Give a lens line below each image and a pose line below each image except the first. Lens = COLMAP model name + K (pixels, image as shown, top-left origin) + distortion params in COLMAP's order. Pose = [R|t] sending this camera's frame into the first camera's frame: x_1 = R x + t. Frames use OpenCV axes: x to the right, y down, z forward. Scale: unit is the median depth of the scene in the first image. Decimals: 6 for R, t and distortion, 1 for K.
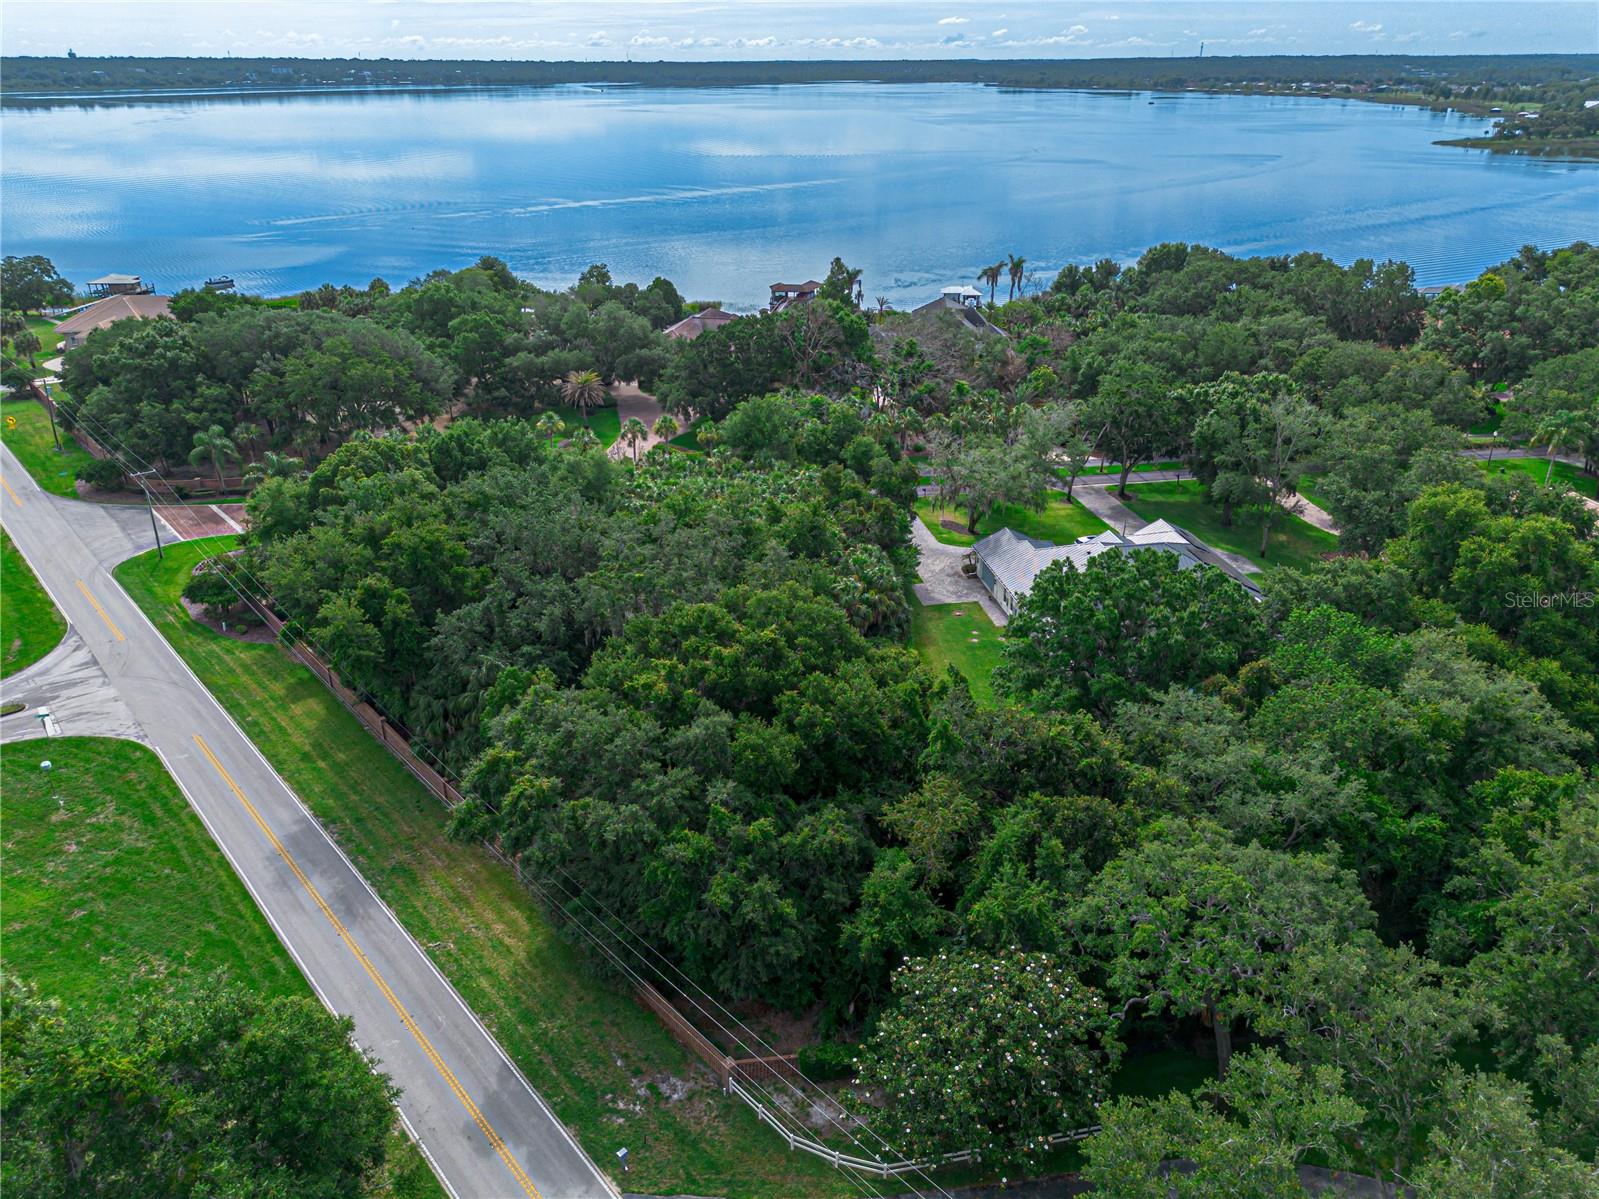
lens RADIAL K [[1138.8, 0, 799.5], [0, 1138.8, 599.5], [0, 0, 1]] dist [0.074244, -0.072060]
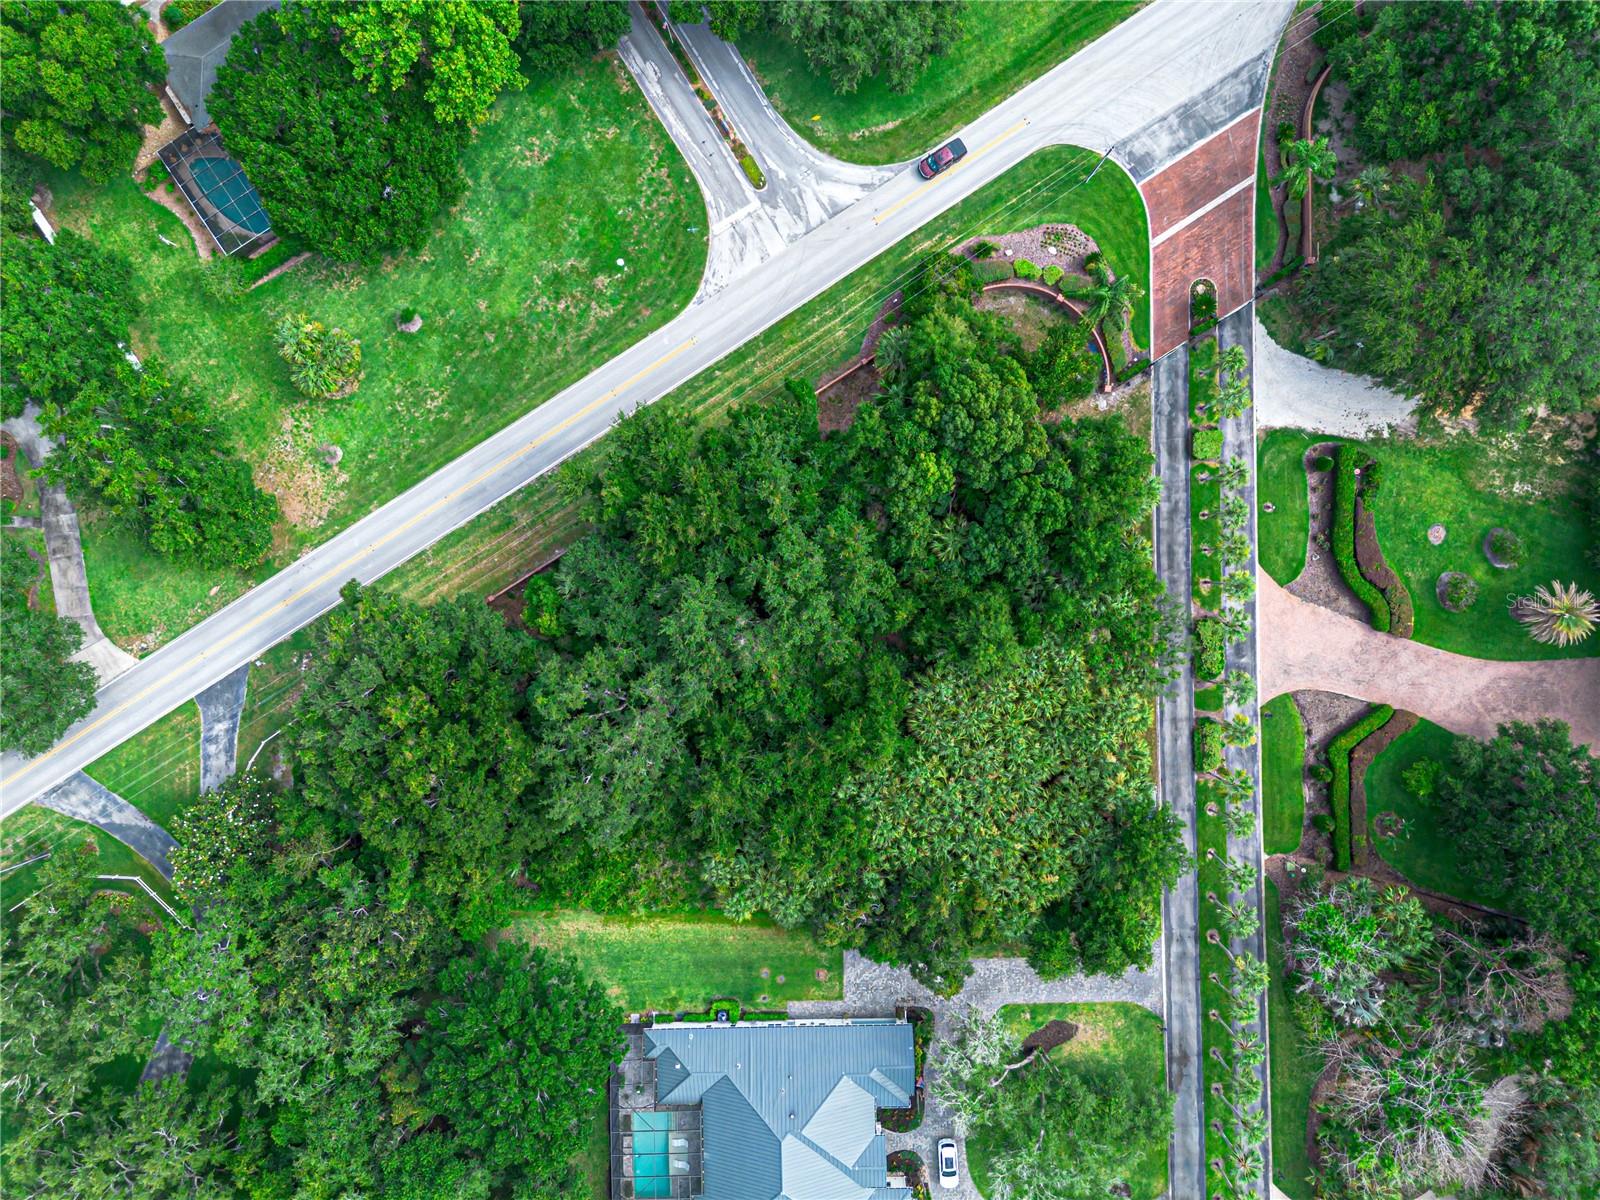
lens RADIAL K [[1131.2, 0, 798.4], [0, 1131.2, 595.9], [0, 0, 1]] dist [0.090631, -0.090522]
pose [[-0.138247, 0.990084, 0.024918, -0.256080], [-0.410343, -0.080159, 0.908402, -1.018444], [0.901392, 0.115359, 0.417356, 0.542894]]
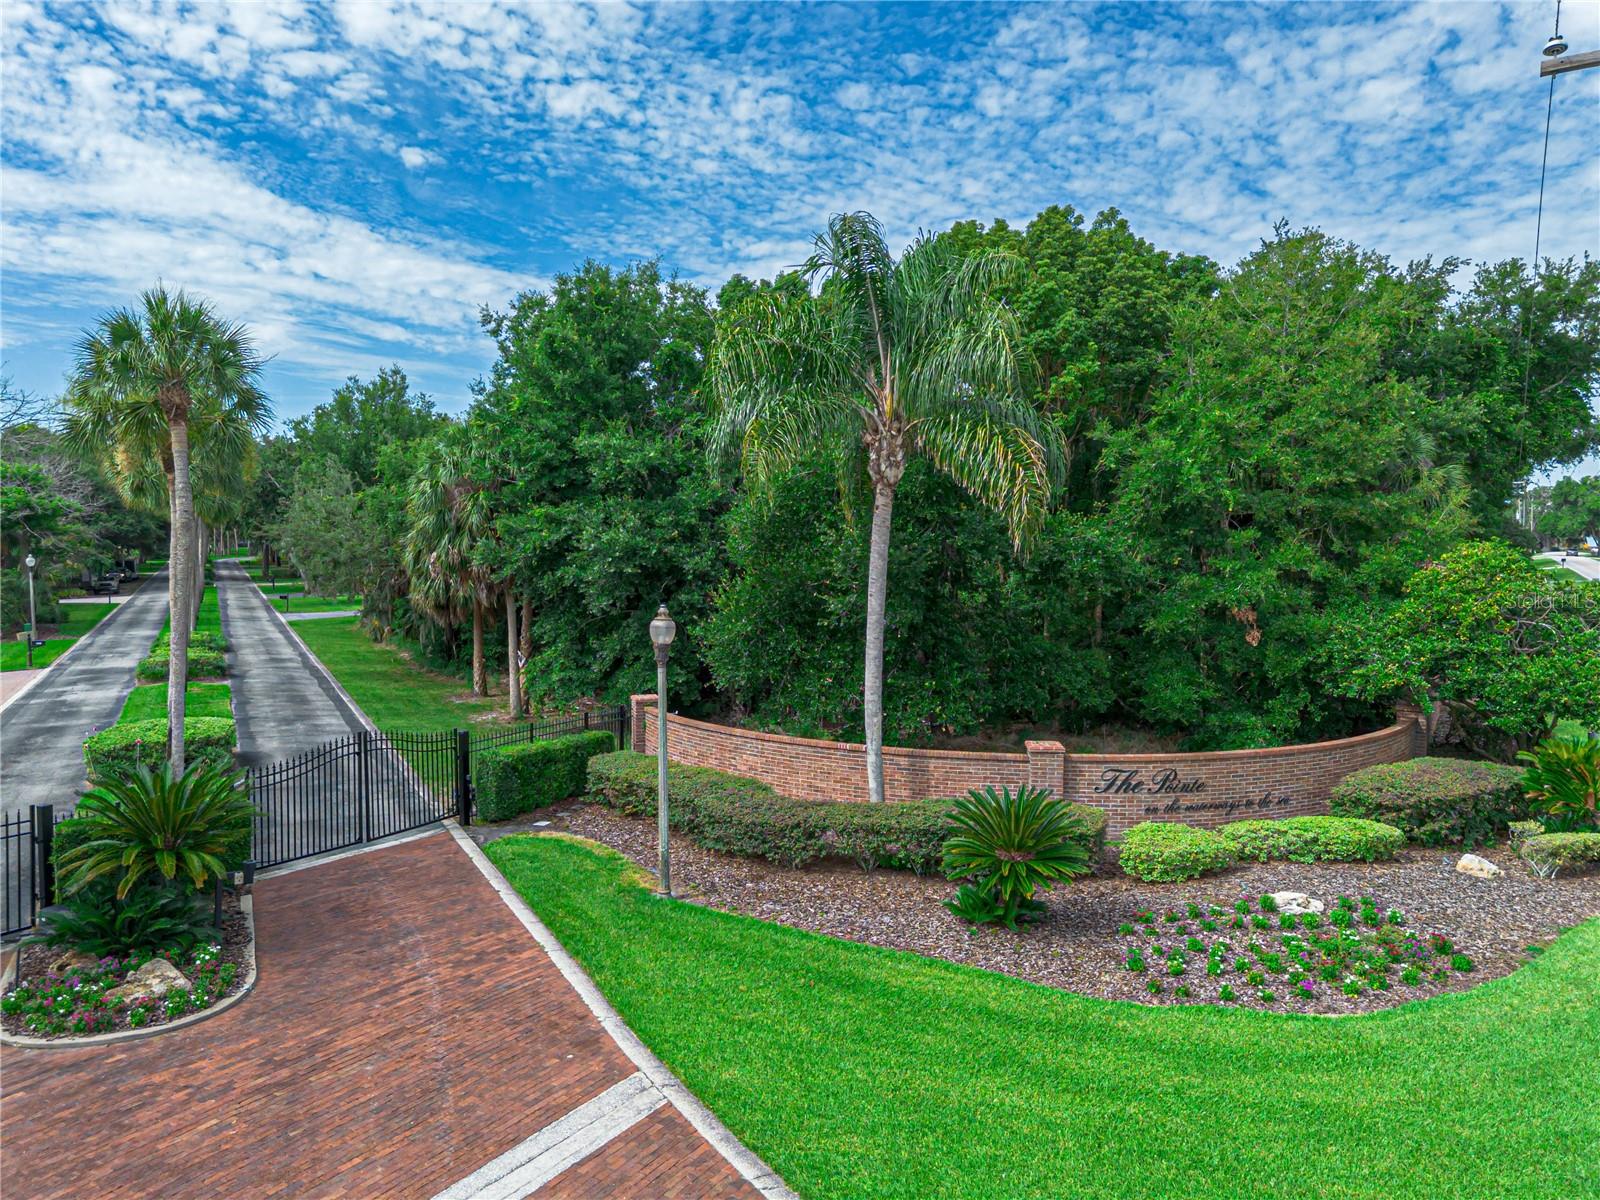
lens RADIAL K [[1131.2, 0, 798.4], [0, 1131.2, 595.9], [0, 0, 1]] dist [0.090631, -0.090522]
pose [[-0.305765, -0.065721, 0.949836, -0.749696], [0.401658, 0.895594, 0.191267, -0.139575], [-0.863238, 0.439992, -0.247443, 1.308926]]
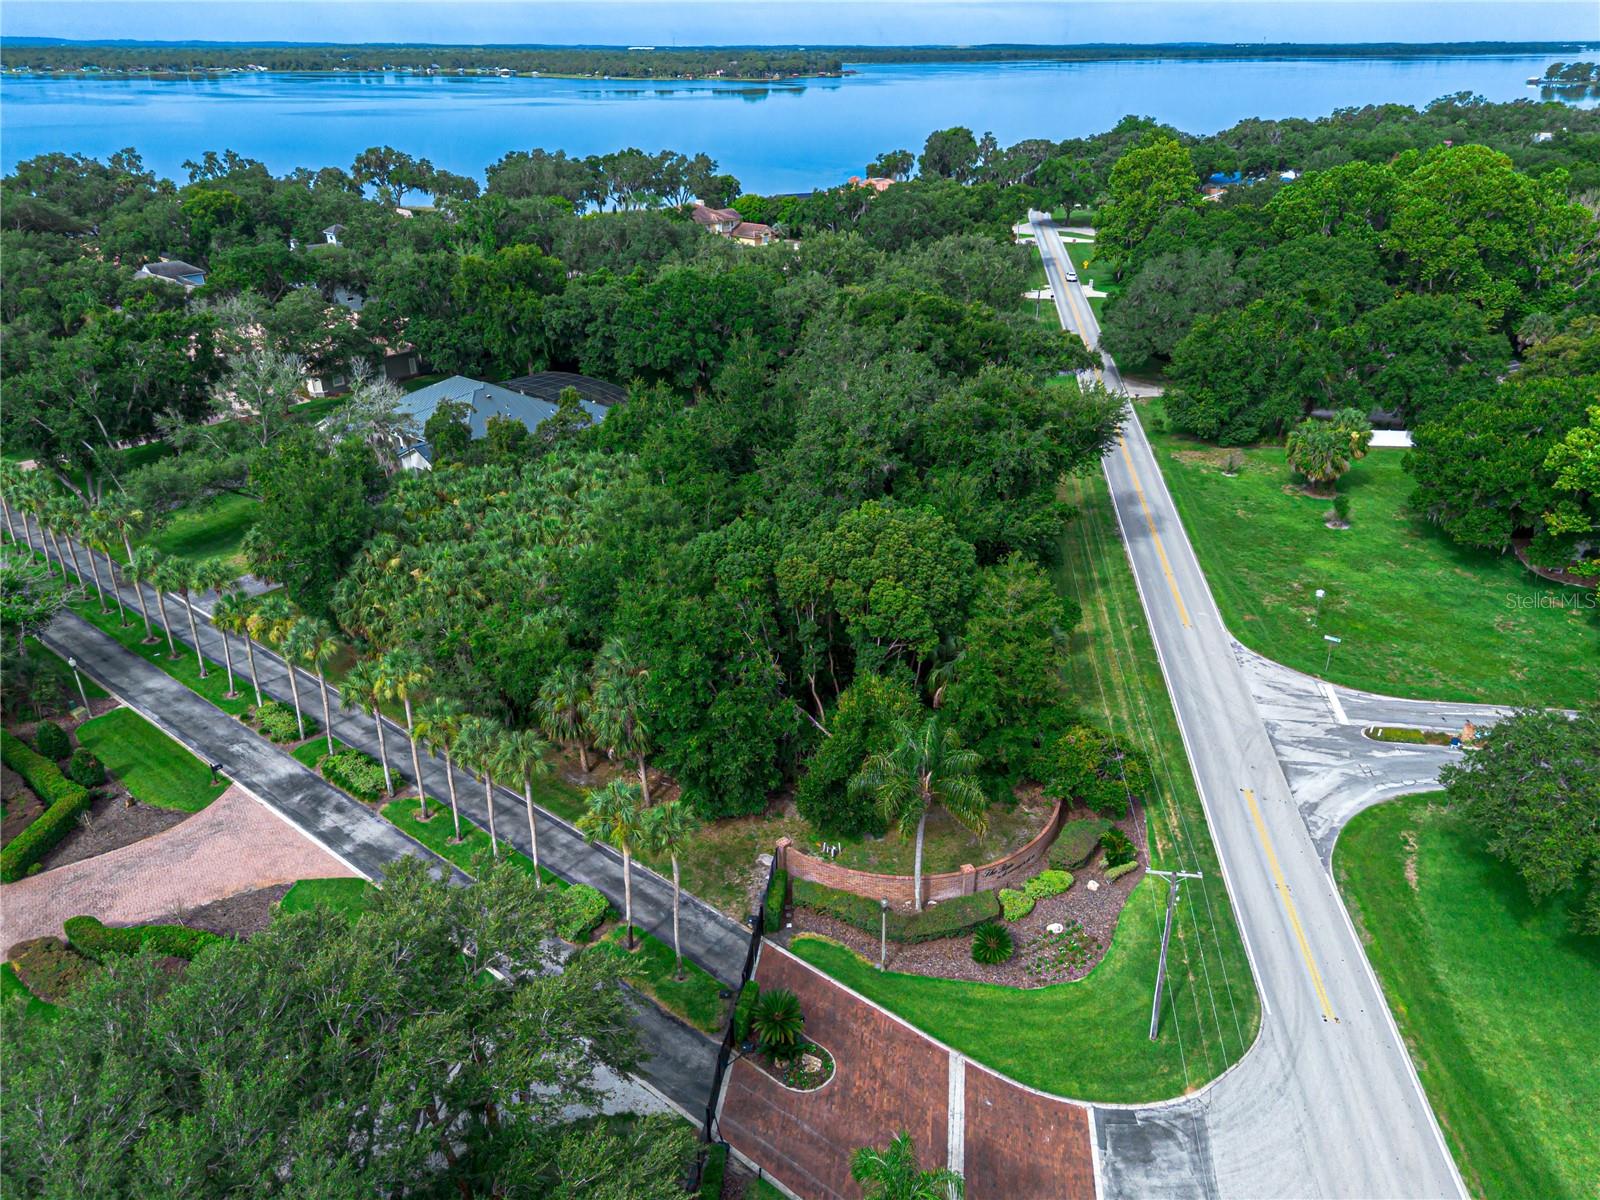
lens RADIAL K [[1131.2, 0, 798.4], [0, 1131.2, 595.9], [0, 0, 1]] dist [0.090631, -0.090522]
pose [[-0.657028, -0.325110, 0.680160, -0.874777], [0.319466, 0.697137, 0.641827, -0.586573], [-0.682829, 0.638986, -0.354177, 1.416549]]
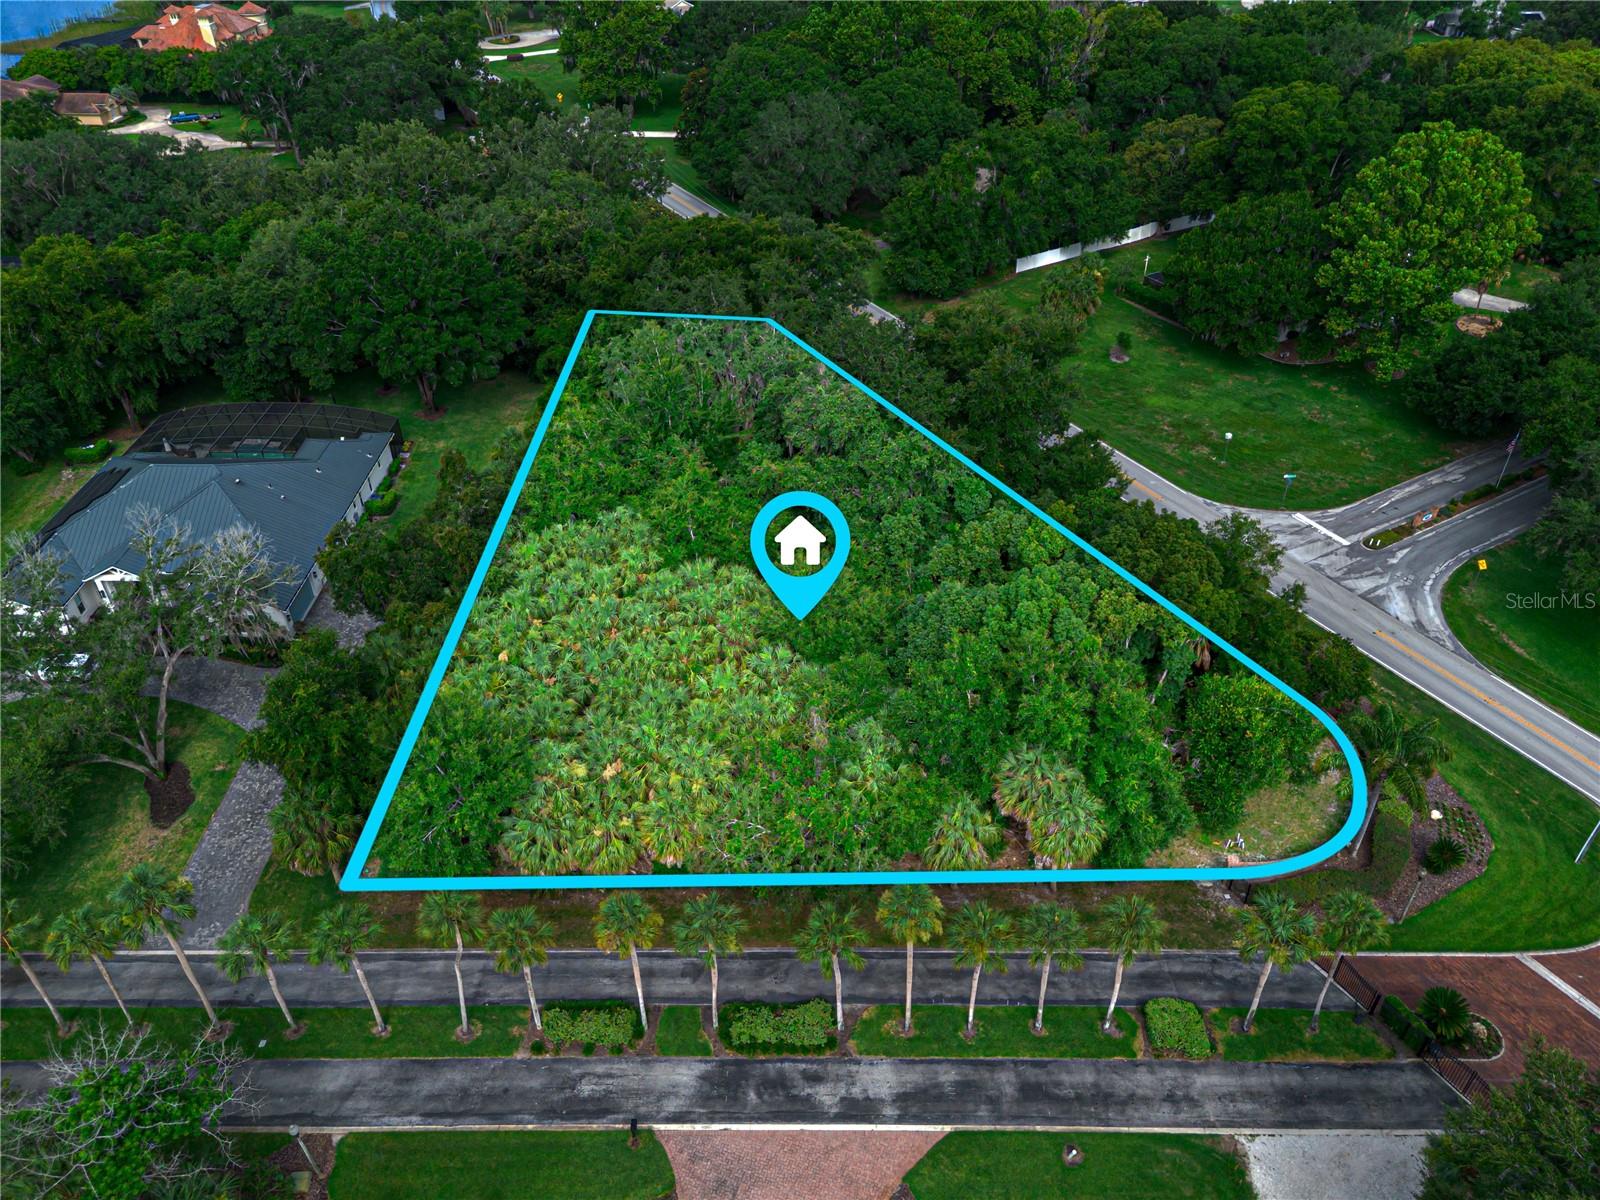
lens RADIAL K [[1131.2, 0, 798.4], [0, 1131.2, 595.9], [0, 0, 1]] dist [0.090631, -0.090522]
pose [[-0.985046, -0.098373, 0.141448, -0.305100], [0.077873, 0.478129, 0.874831, -0.769667], [-0.153690, 0.872763, -0.463318, 1.501016]]
